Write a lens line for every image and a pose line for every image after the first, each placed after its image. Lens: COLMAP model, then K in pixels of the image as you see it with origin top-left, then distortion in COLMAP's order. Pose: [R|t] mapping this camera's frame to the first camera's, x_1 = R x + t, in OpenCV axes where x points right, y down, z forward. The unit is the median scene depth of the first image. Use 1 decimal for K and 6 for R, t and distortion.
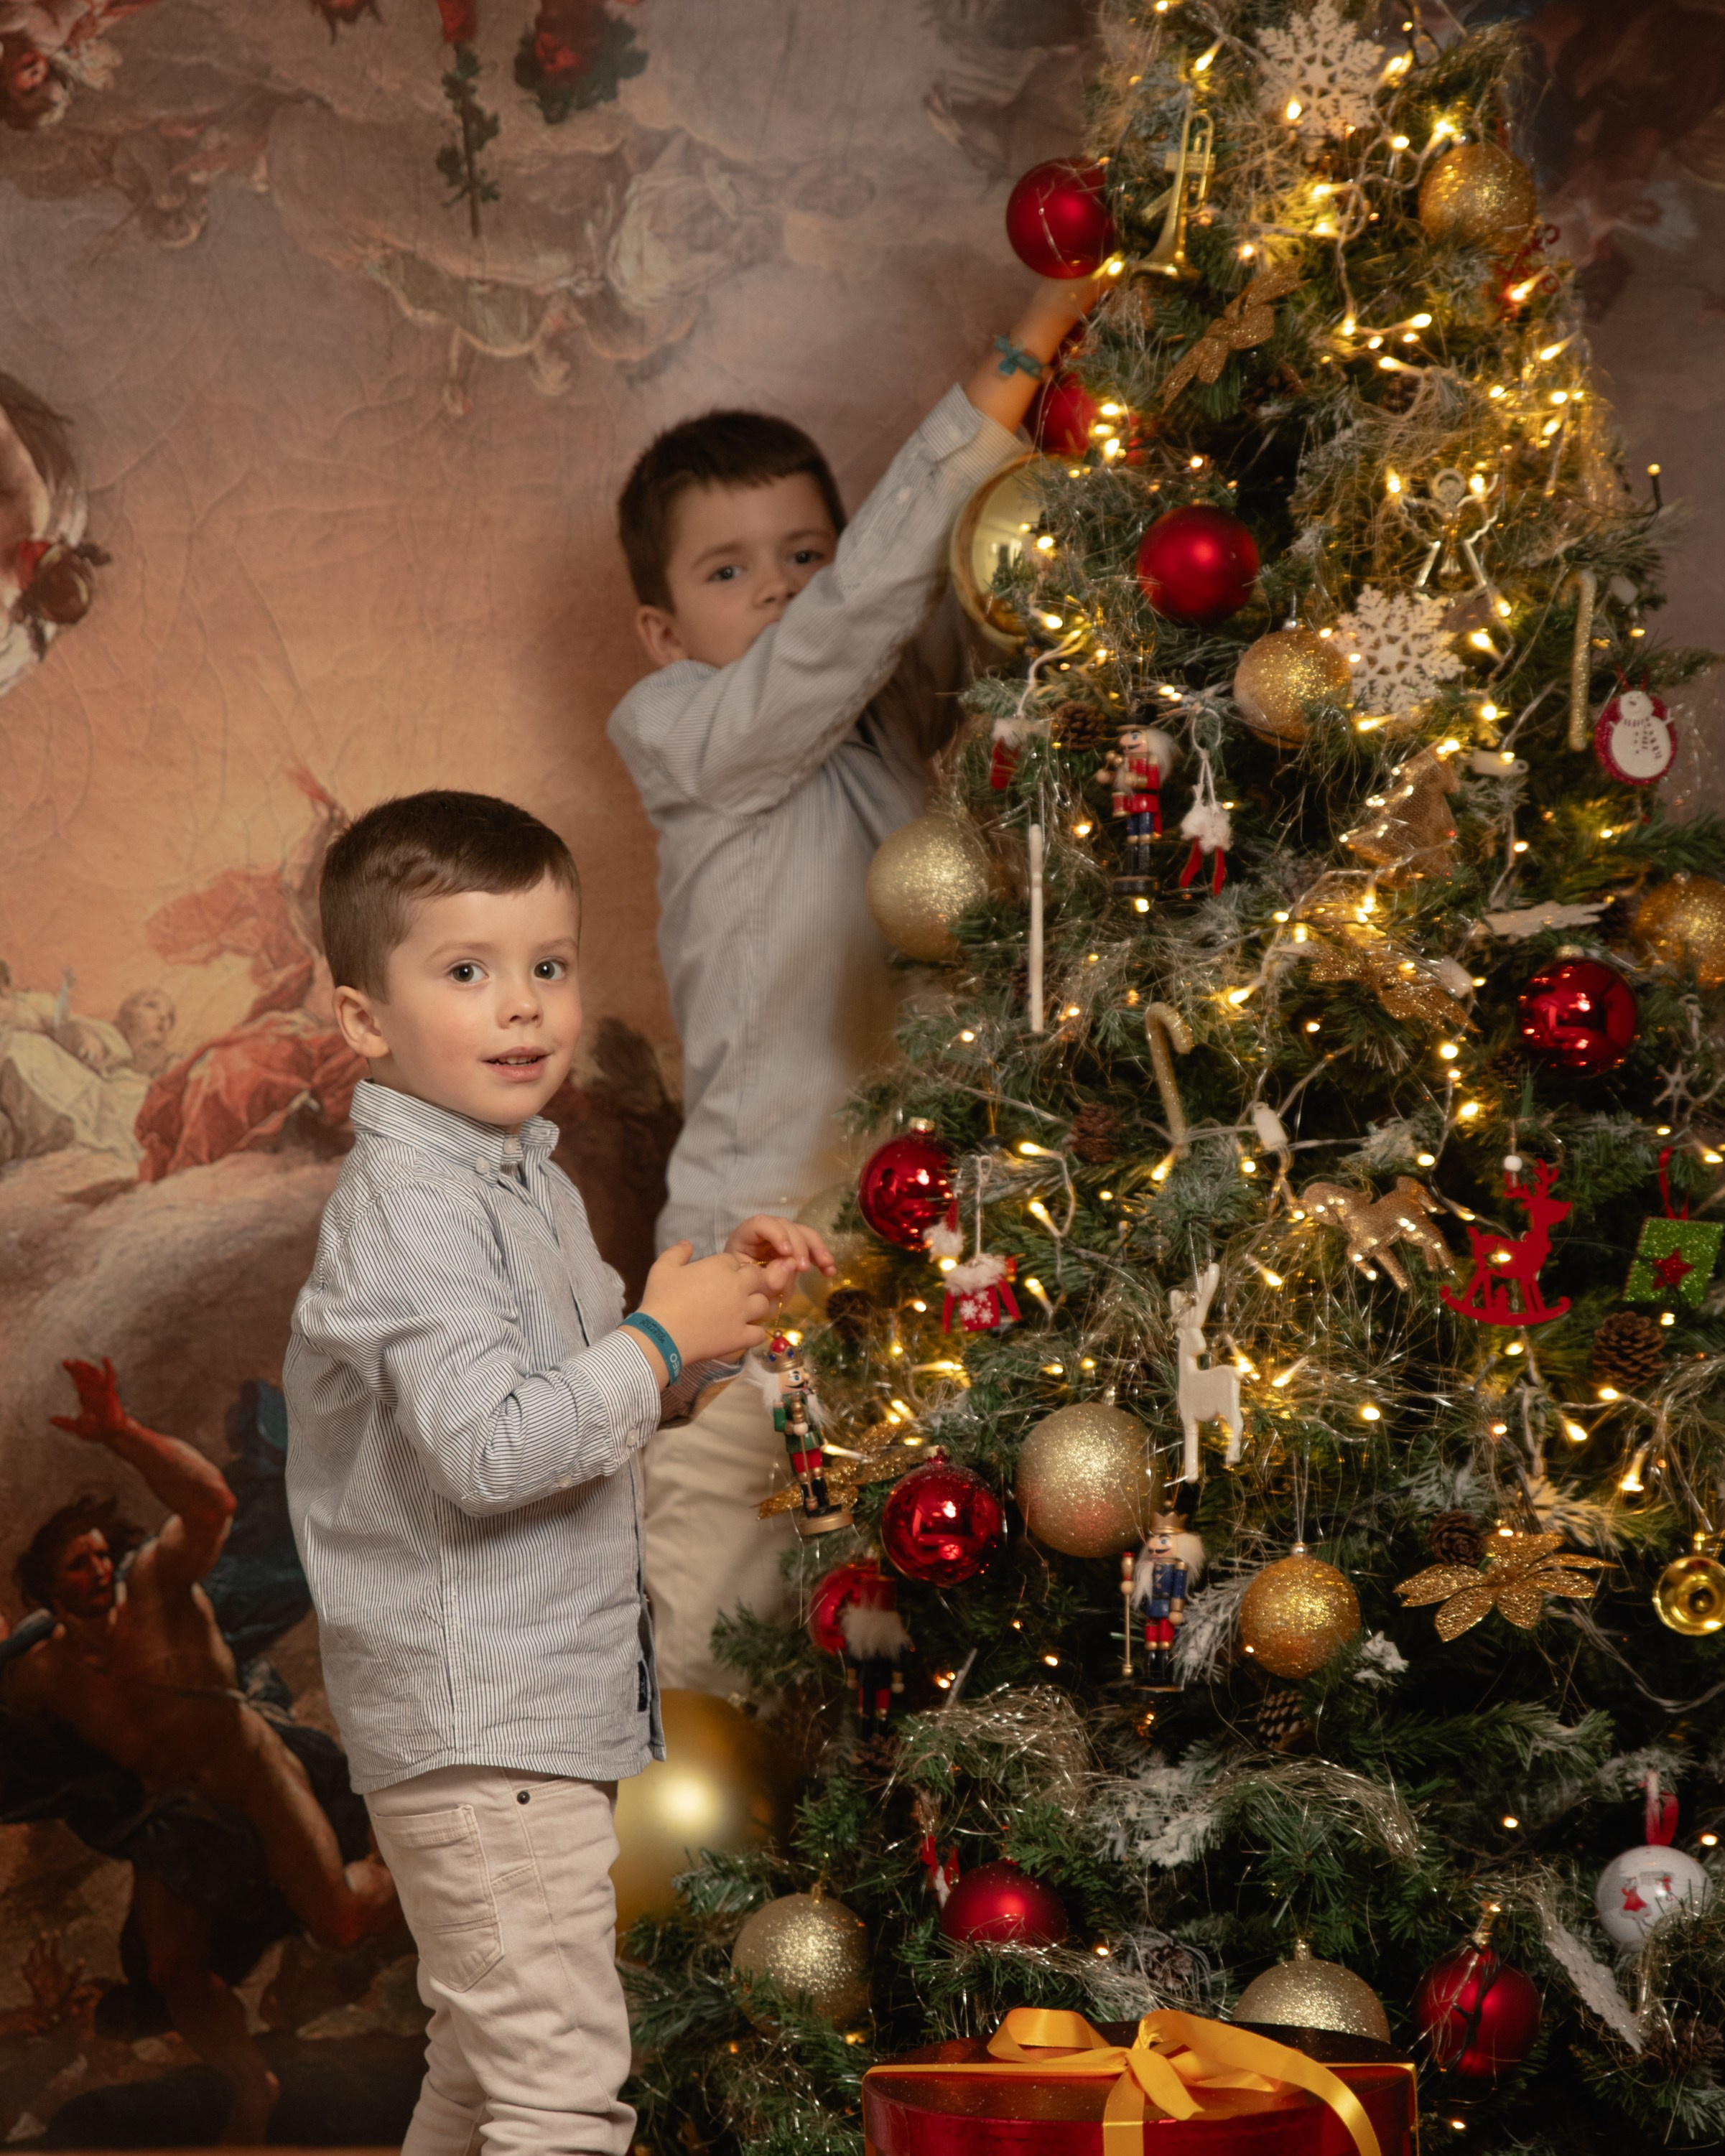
lens RADIAL K [[5996.2, 0, 860.8], [0, 5996.2, 1145.8], [0, 0, 1]] dist [0.246307, 0.000000]
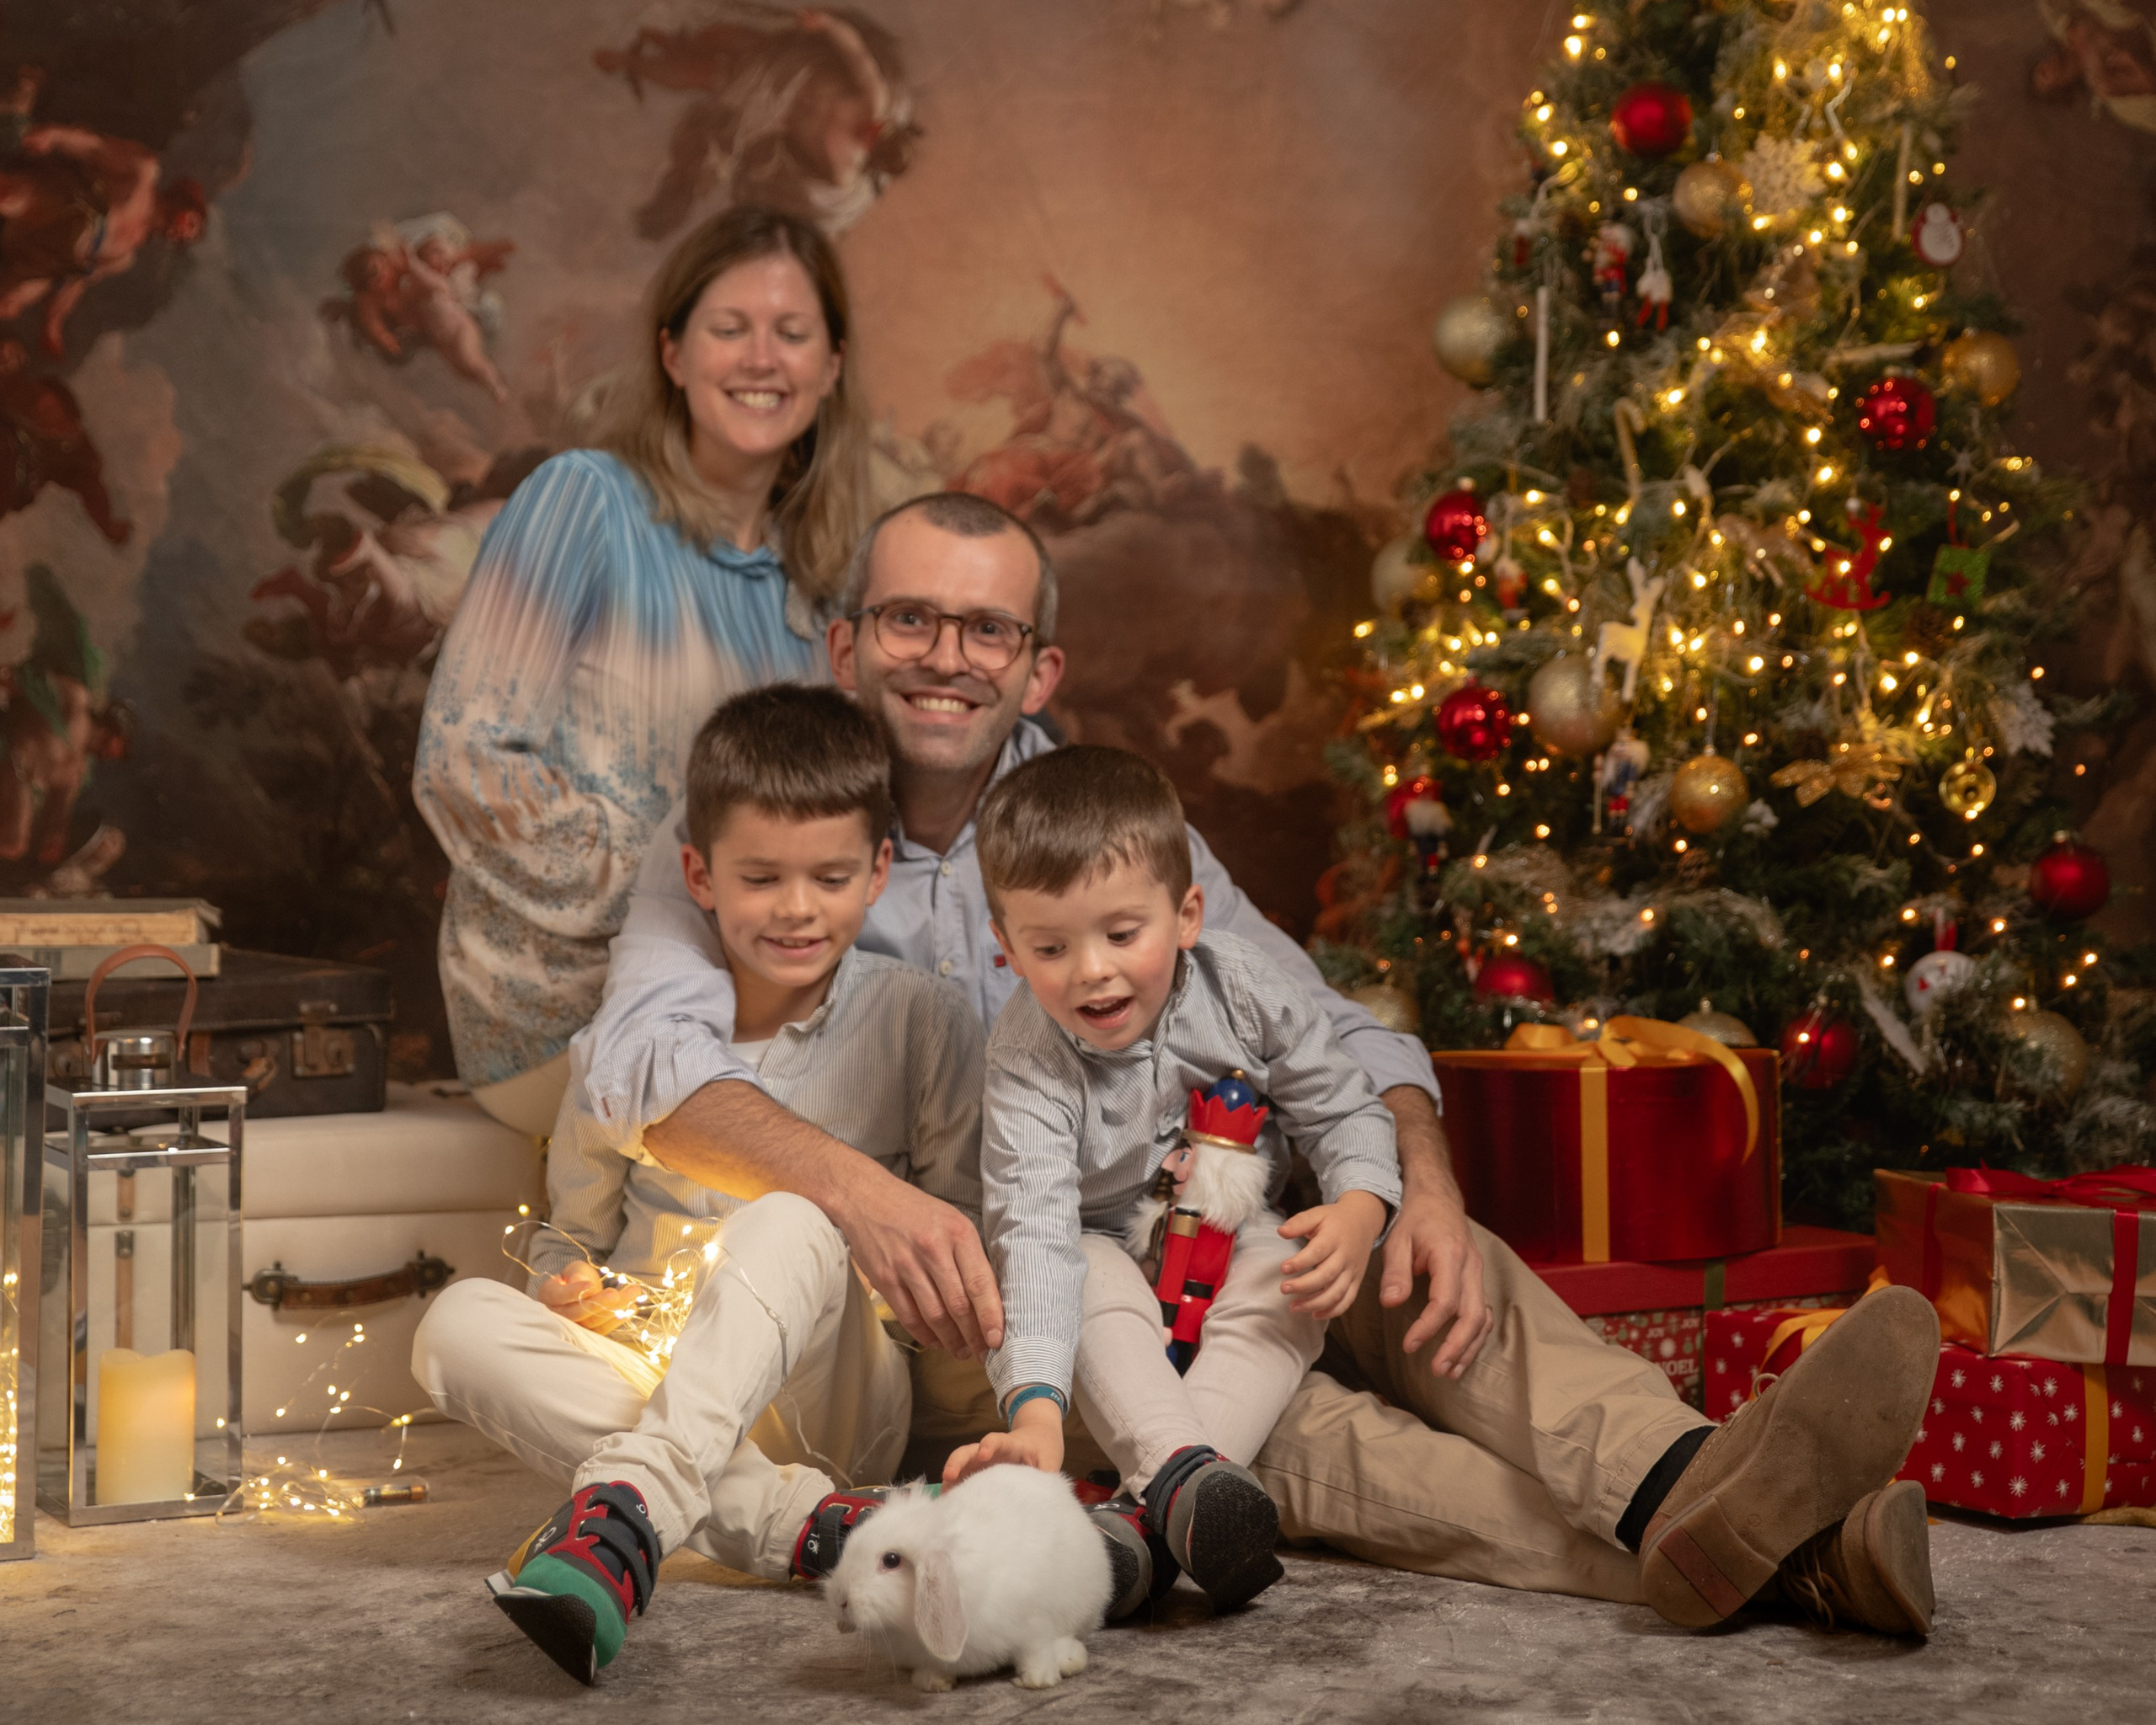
lens RADIAL K [[4892.2, 0, 1153.9], [0, 4892.2, 709.7], [0, 0, 1]] dist [0.156754, 0.000000]
pose [[0.999081, 0.014693, -0.040261, -0.018637], [-0.015378, 0.999741, -0.016758, 0.078030], [0.040004, 0.017362, 0.999049, -0.258824]]
